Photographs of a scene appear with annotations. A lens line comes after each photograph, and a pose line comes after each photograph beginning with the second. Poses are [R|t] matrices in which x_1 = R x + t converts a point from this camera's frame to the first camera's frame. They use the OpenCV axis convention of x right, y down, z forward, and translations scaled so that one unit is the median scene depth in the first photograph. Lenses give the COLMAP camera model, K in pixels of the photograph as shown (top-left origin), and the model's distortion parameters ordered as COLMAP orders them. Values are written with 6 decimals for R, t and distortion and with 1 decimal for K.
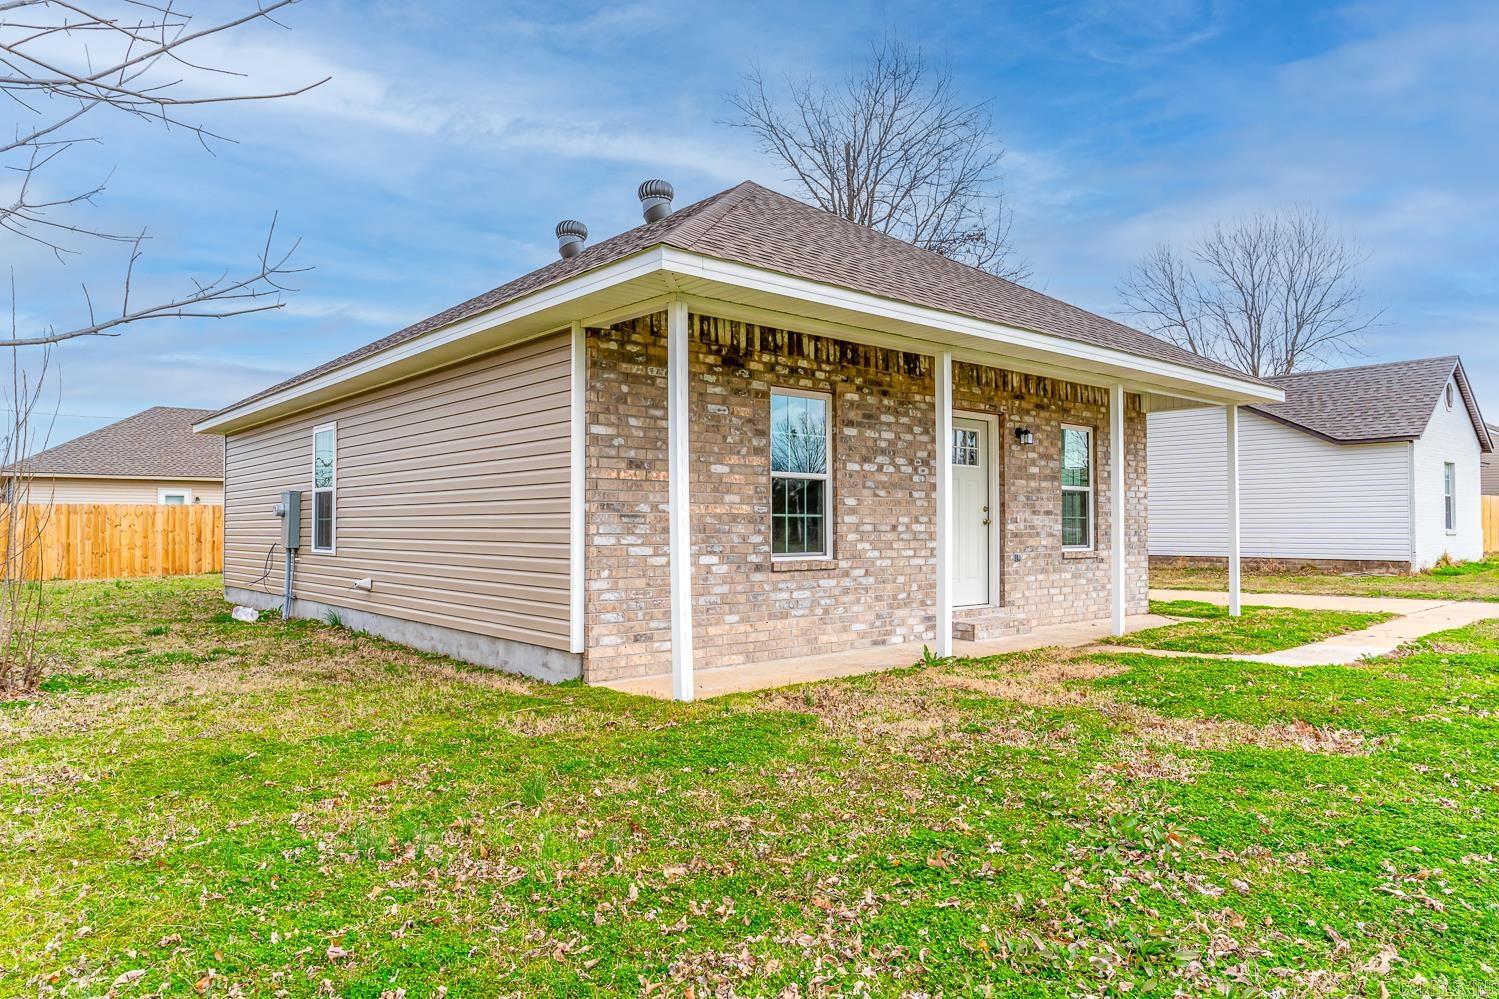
lens RADIAL K [[948.3, 0, 751.3], [0, 948.3, 500.7], [0, 0, 1]] dist [-0.004552, -0.000328]
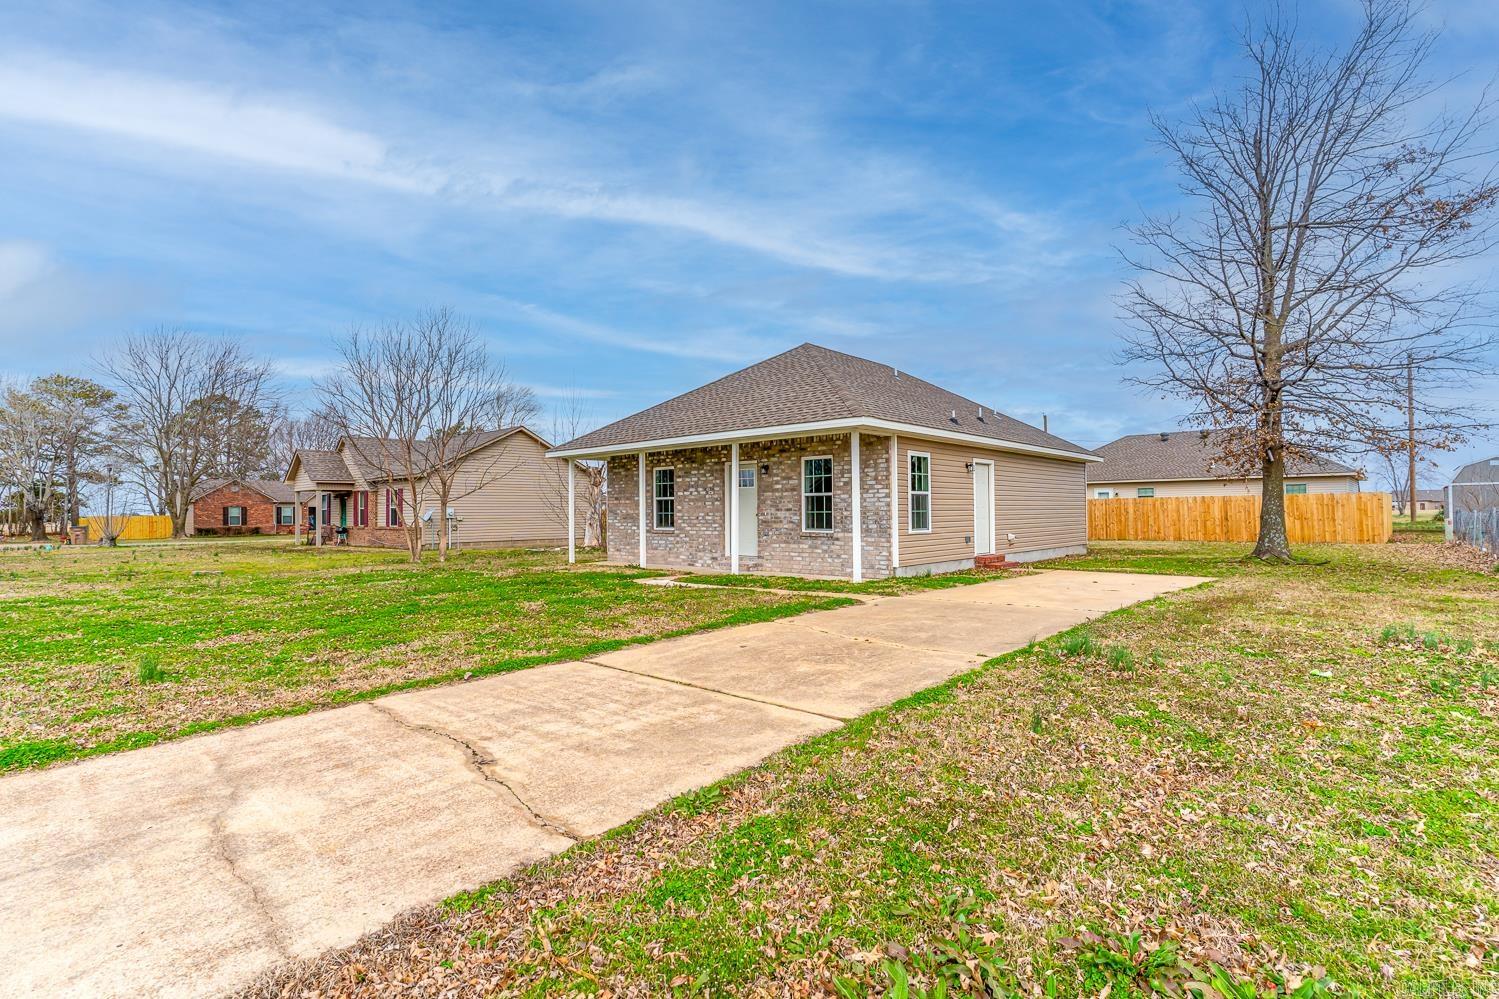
lens RADIAL K [[716.1, 0, 752.5], [0, 716.1, 499.9], [0, 0, 1]] dist [0.000333, -0.000077]
pose [[0.128443, -0.016951, -0.991572, 1.978938], [0.033082, 0.999371, -0.012799, 0.011237], [0.991165, -0.031159, 0.128923, 0.920298]]
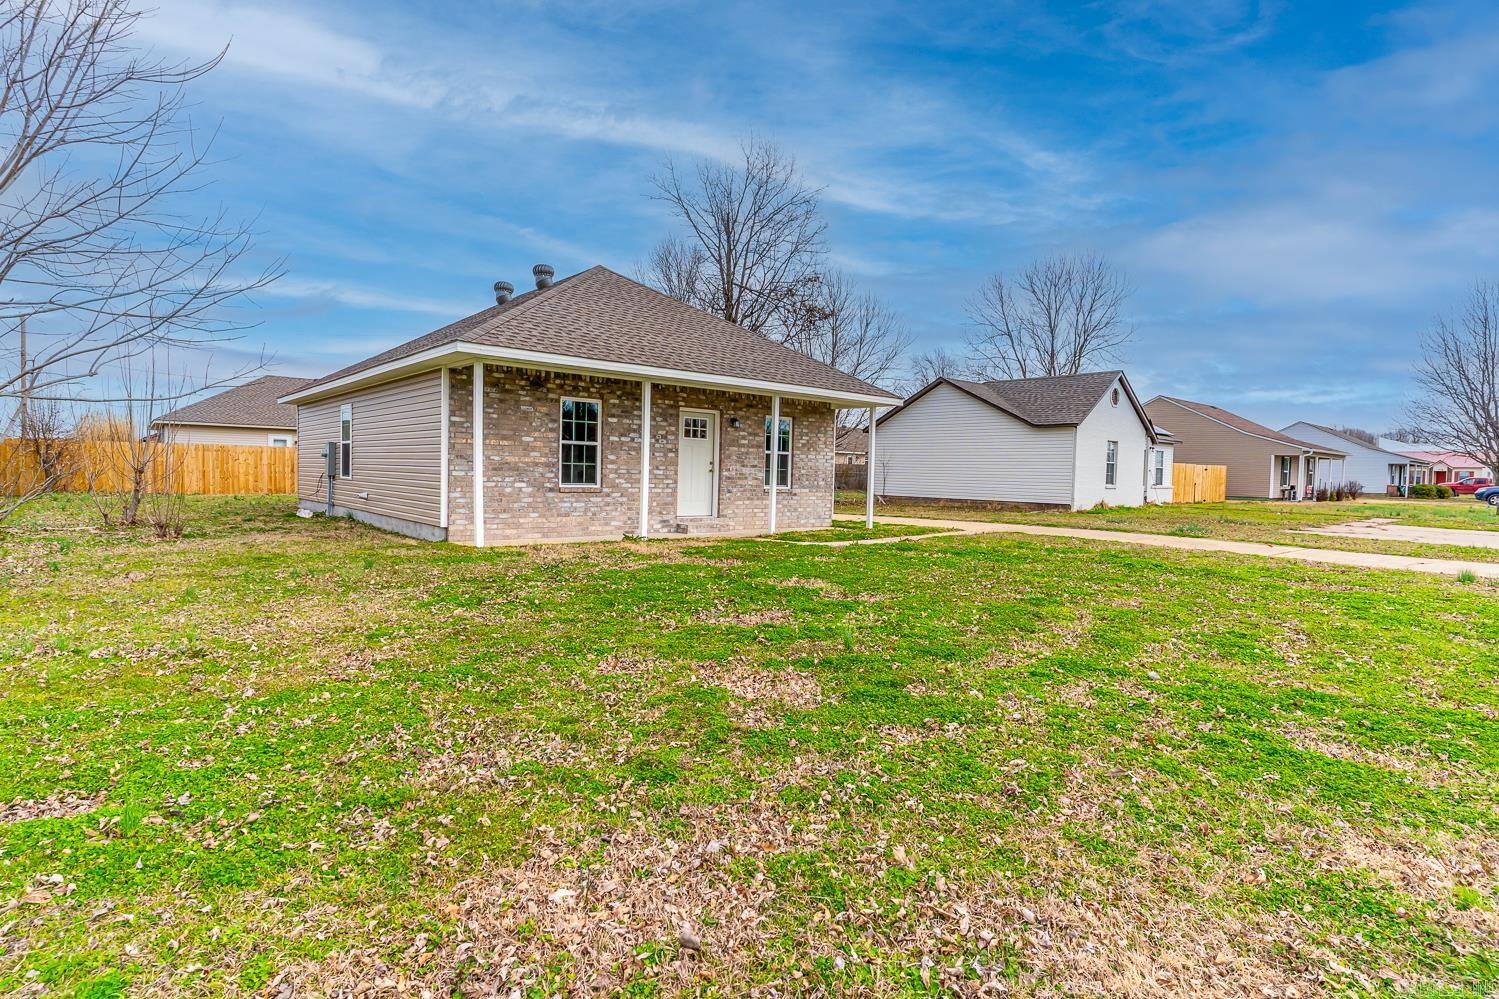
lens RADIAL K [[744.6, 0, 749.2], [0, 744.6, 499.7], [0, 0, 1]] dist [0.000532, 0.000139]
pose [[0.999658, 0.026084, 0.002115, 0.366568], [-0.026165, 0.997700, 0.062528, -0.014166], [-0.000479, -0.062562, 0.998041, -0.473598]]
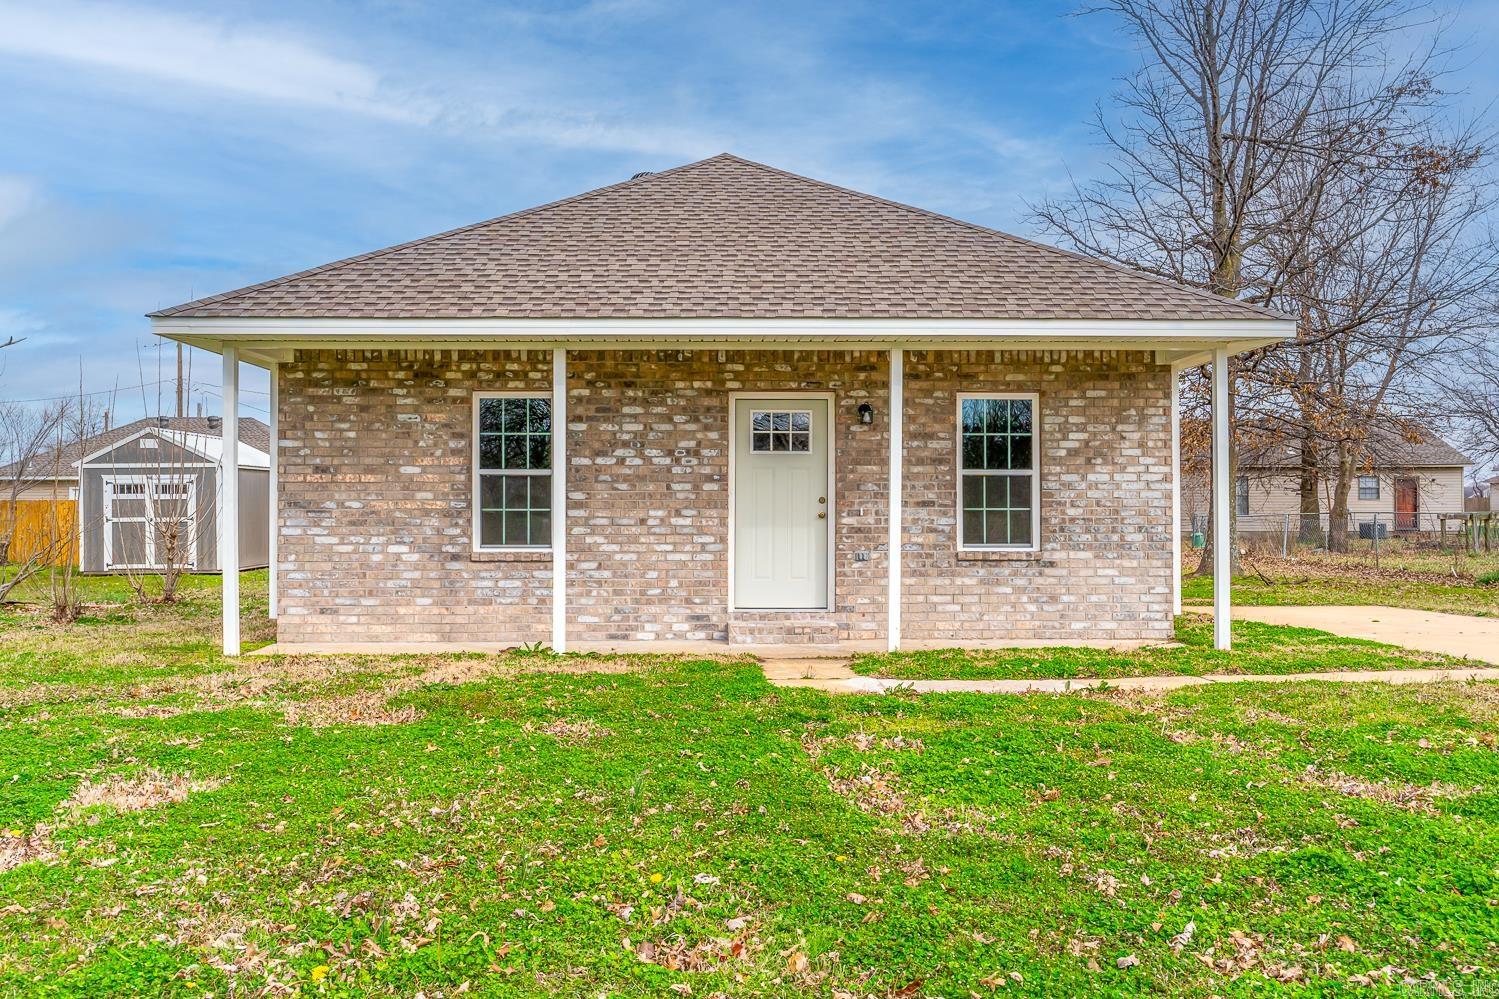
lens RADIAL K [[1180.2, 0, 750.3], [0, 1180.2, 499.7], [0, 0, 1]] dist [0.004289, -0.004766]
pose [[0.780026, -0.004655, -0.625730, 1.012919], [0.016426, 0.999780, 0.013039, -0.008099], [0.625532, -0.020449, 0.779931, 0.123951]]
